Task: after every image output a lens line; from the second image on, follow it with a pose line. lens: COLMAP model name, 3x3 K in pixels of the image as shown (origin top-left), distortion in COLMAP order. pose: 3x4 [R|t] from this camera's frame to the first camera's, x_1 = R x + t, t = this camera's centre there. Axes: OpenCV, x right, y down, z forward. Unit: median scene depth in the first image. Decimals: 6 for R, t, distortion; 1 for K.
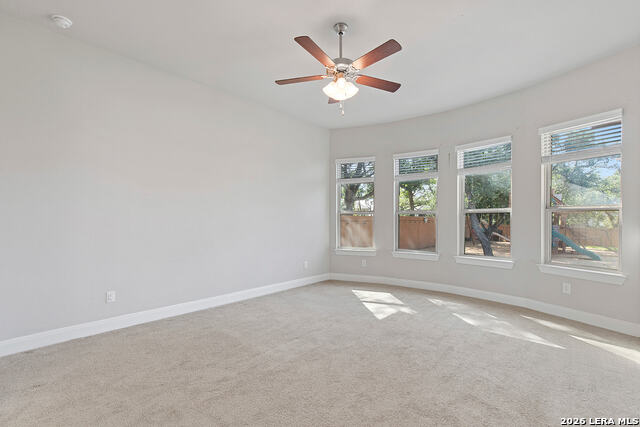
lens RADIAL K [[289.1, 0, 321.0], [0, 289.1, 216.4], [0, 0, 1]] dist [0.003840, 0.000465]
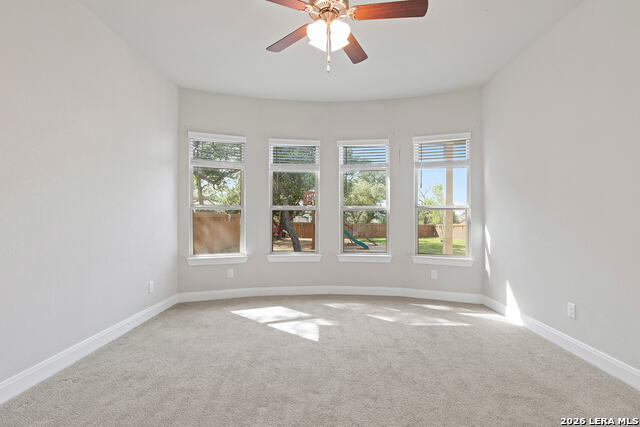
lens RADIAL K [[316.4, 0, 322.3], [0, 316.4, 216.8], [0, 0, 1]] dist [0.003413, -0.001052]
pose [[0.742611, 0.001229, 0.669721, -0.290214], [-0.008377, 0.999937, 0.007454, 0.002743], [-0.669670, -0.011145, 0.742575, 0.263797]]
